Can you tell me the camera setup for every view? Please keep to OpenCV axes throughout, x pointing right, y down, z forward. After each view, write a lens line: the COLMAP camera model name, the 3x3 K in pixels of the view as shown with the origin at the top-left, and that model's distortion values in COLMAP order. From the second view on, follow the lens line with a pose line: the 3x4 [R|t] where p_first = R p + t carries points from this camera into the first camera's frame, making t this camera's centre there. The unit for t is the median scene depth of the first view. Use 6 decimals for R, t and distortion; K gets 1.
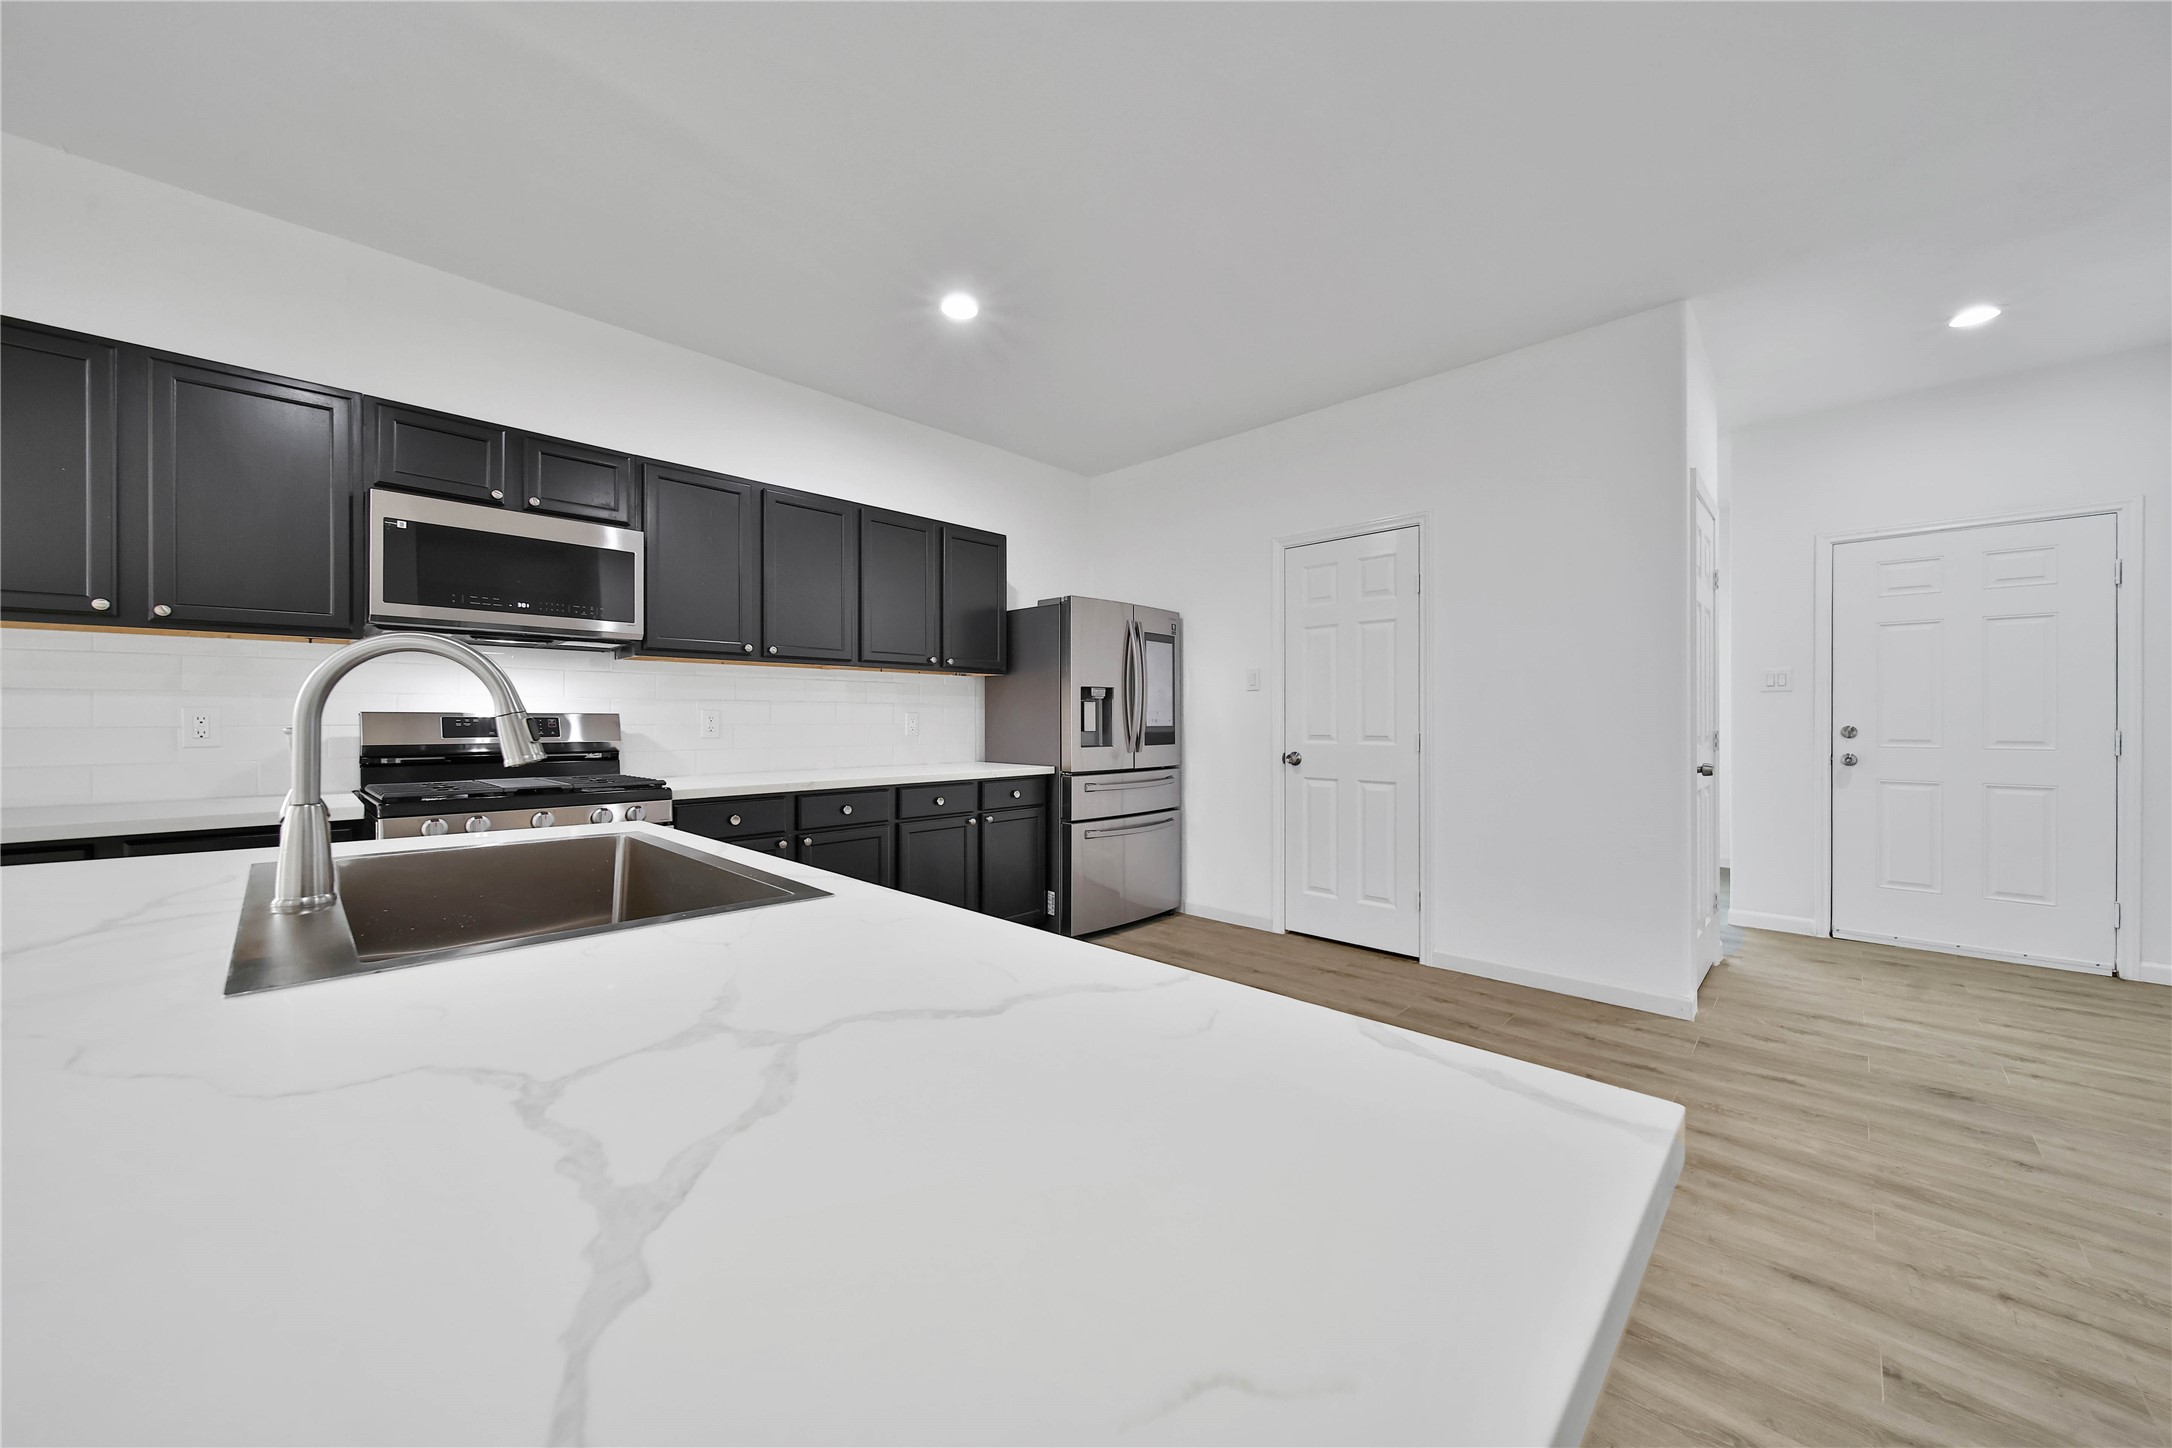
lens RADIAL K [[785.8, 0, 1079.6], [0, 785.8, 715.4], [0, 0, 1]] dist [0.002521, -0.002594]
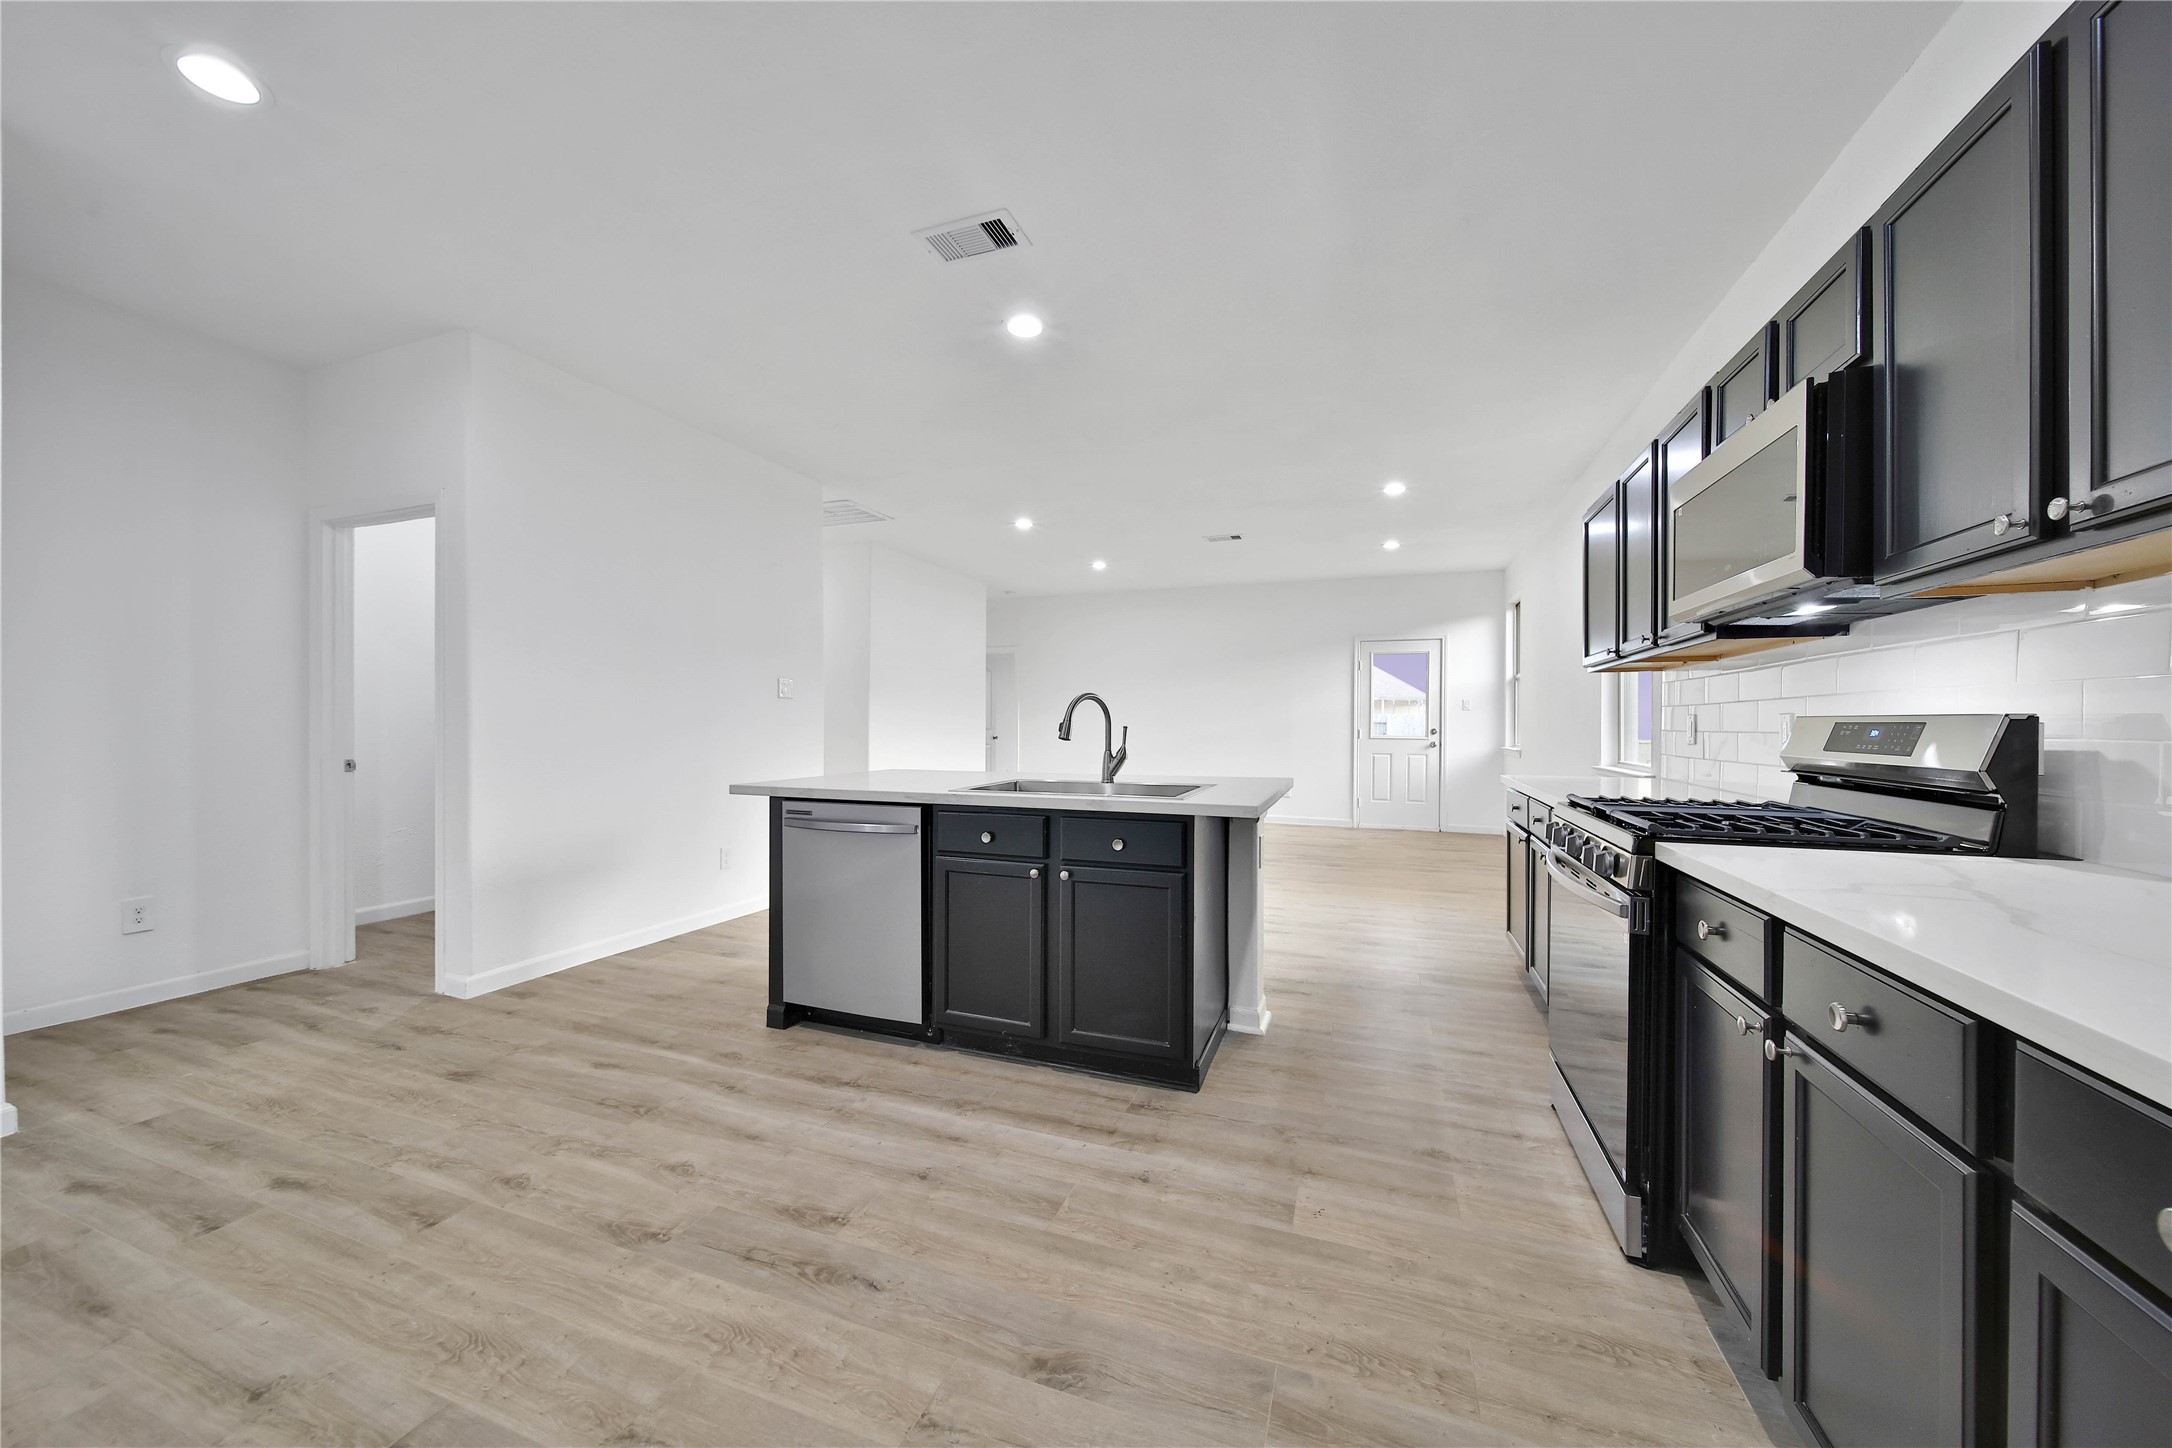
lens RADIAL K [[785.8, 0, 1086.4], [0, 785.8, 728.1], [0, 0, 1]] dist [0.002521, -0.002594]
pose [[-0.915067, -0.000960, -0.403301, 0.096900], [-0.001351, 0.999999, 0.000685, 0.006926], [0.403300, 0.001172, -0.915067, 1.097844]]
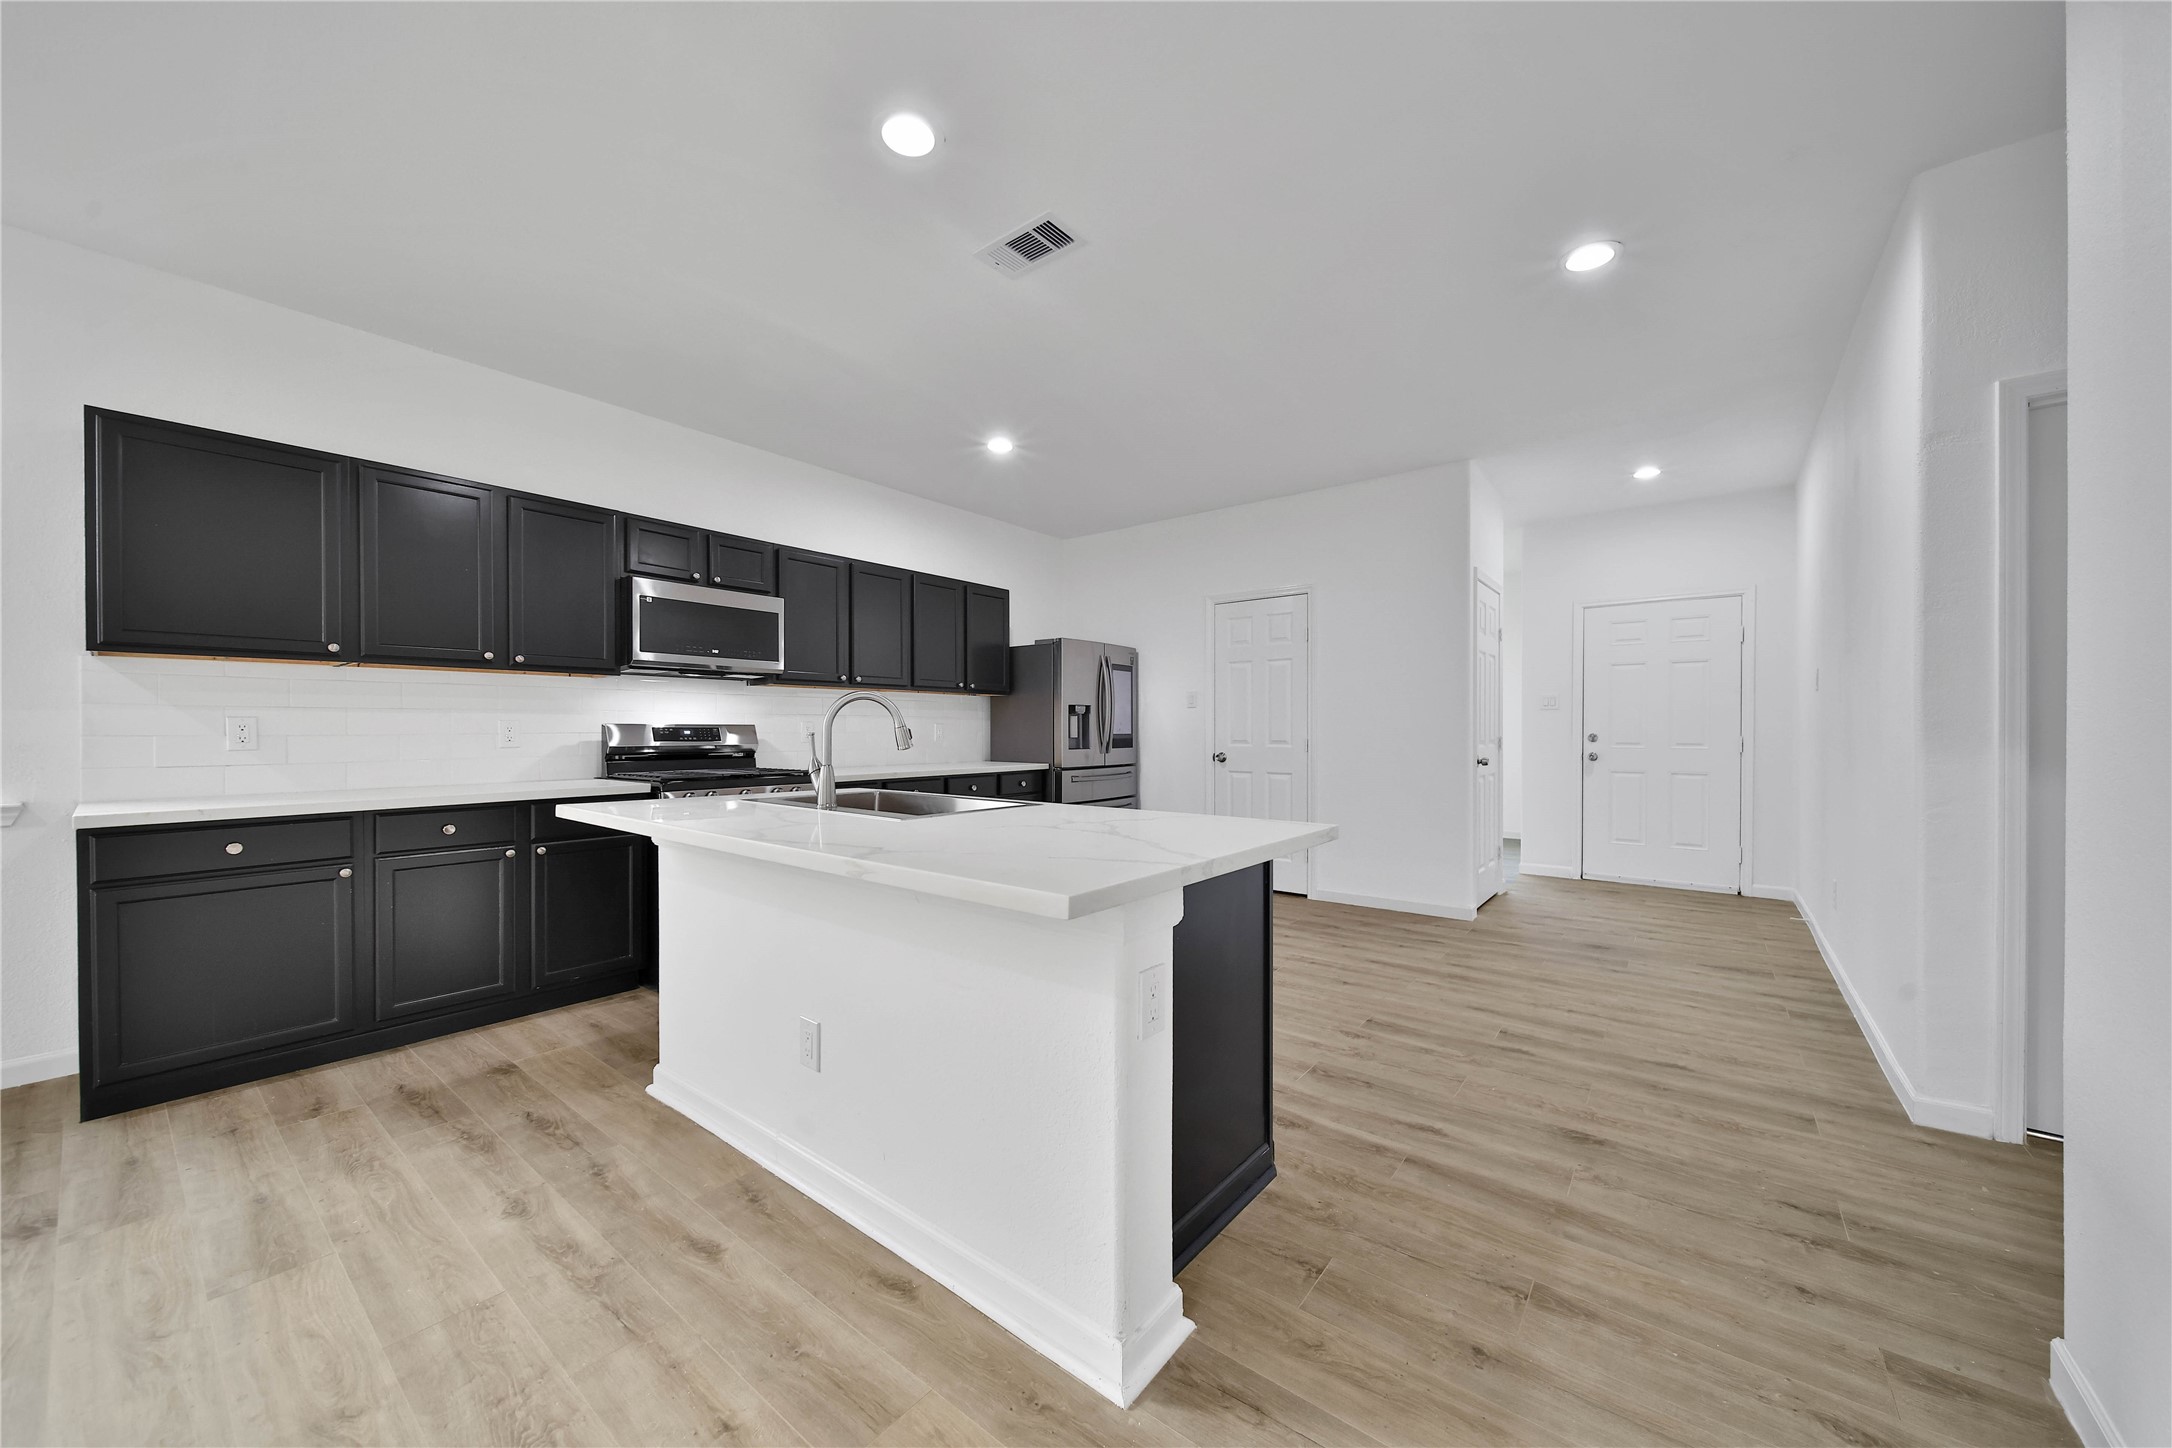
lens RADIAL K [[785.8, 0, 1080.7], [0, 785.8, 725.0], [0, 0, 1]] dist [0.002521, -0.002594]
pose [[0.994436, 0.000907, 0.105341, -0.141367], [-0.000990, 0.999999, 0.000732, -0.003140], [-0.105340, -0.000832, 0.994436, -0.414816]]
